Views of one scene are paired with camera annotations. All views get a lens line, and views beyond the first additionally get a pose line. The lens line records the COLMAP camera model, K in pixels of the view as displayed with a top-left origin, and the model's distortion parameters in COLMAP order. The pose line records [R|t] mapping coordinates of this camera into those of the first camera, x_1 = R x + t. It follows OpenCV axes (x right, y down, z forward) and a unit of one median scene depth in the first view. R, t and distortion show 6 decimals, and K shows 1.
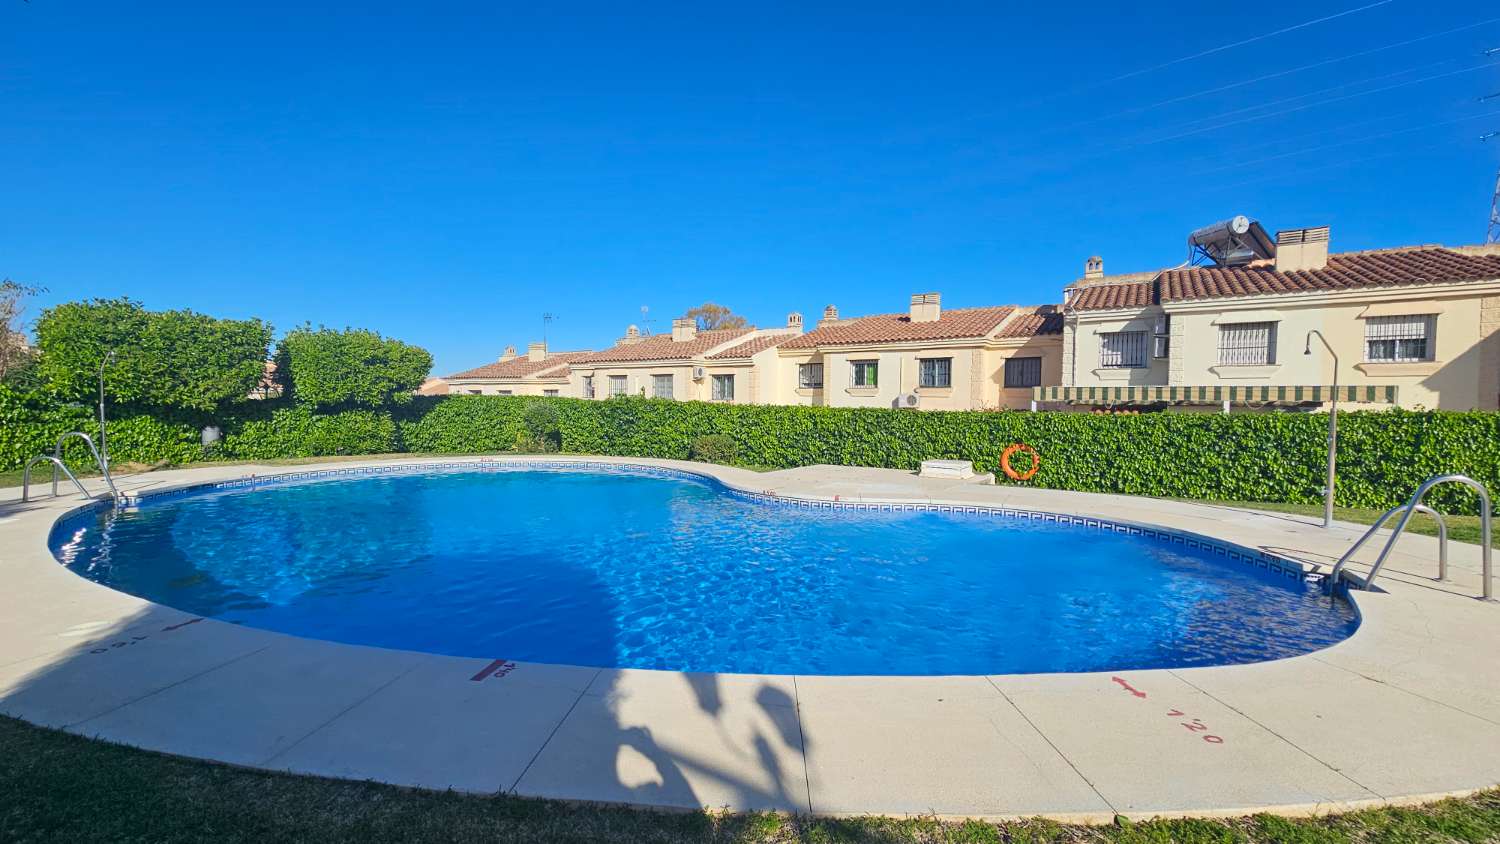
lens RADIAL K [[613.2, 0, 750.0], [0, 613.2, 422.0], [0, 0, 1]] dist [-0.000886, -0.000604]
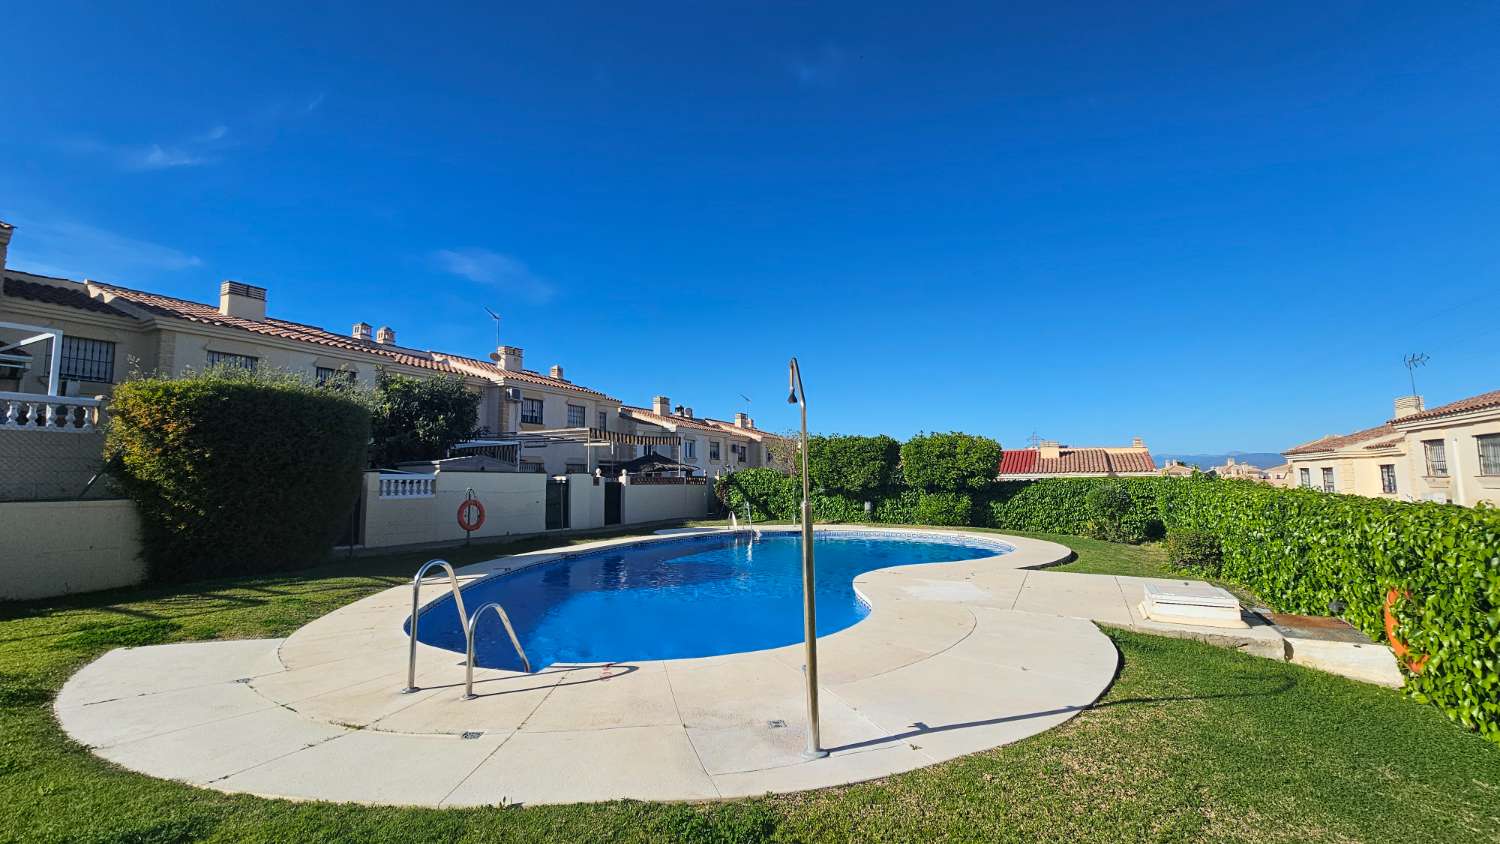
lens RADIAL K [[613.2, 0, 750.0], [0, 613.2, 422.0], [0, 0, 1]] dist [-0.000886, -0.000604]
pose [[0.111711, -0.105247, -0.988152, 0.585327], [-0.023417, 0.993821, -0.108498, -0.014711], [0.993465, 0.035260, 0.108556, 0.377391]]
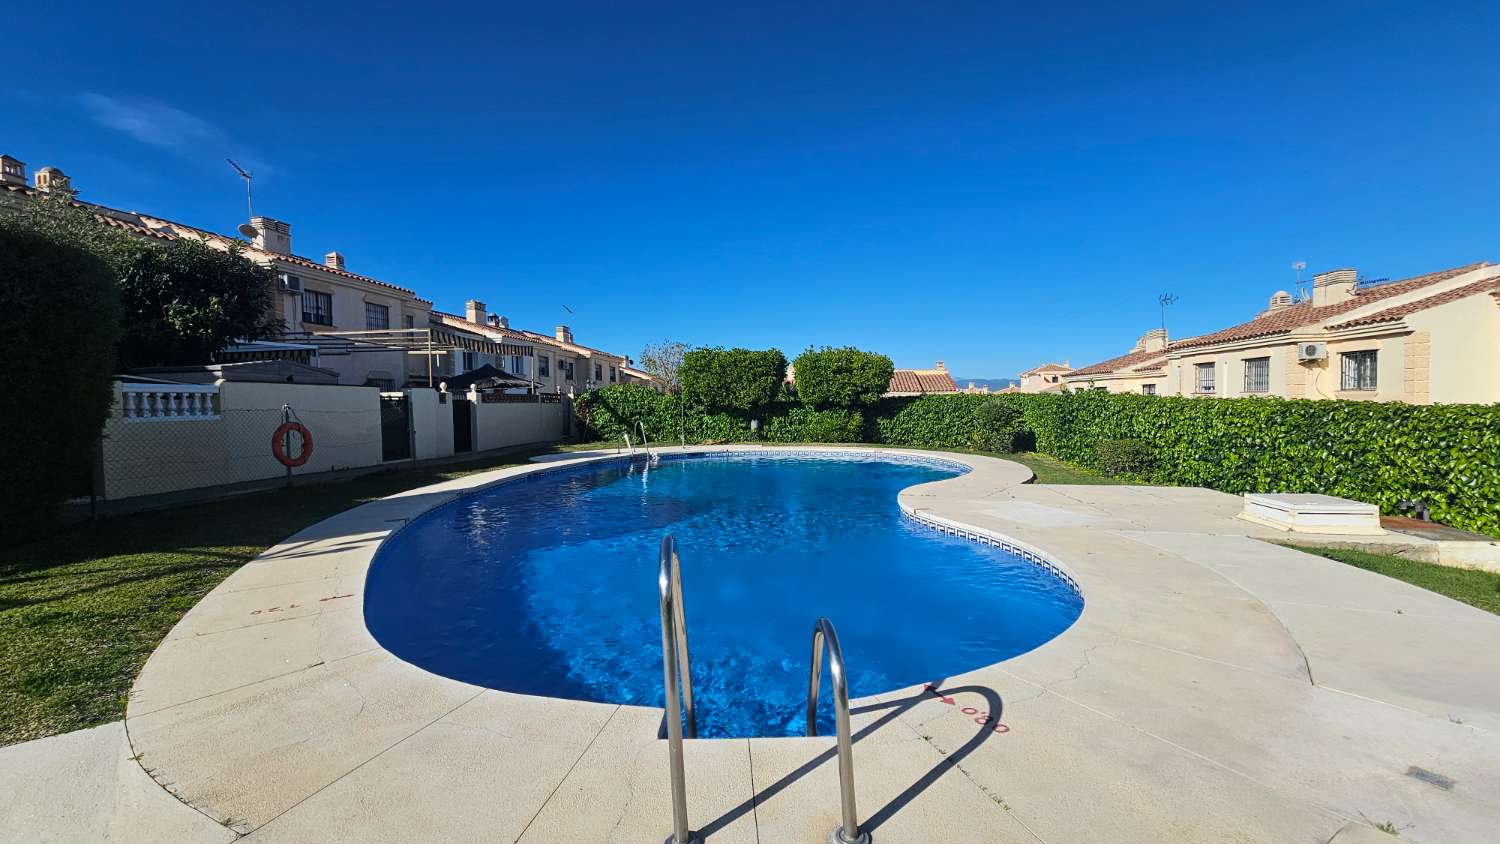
lens RADIAL K [[610.8, 0, 747.5], [0, 610.8, 423.7], [0, 0, 1]] dist [-0.001233, -0.000357]
pose [[0.433922, 0.018888, -0.900753, 0.405475], [-0.013286, 0.999806, 0.014565, -0.003647], [0.900853, 0.005648, 0.434088, 0.231952]]
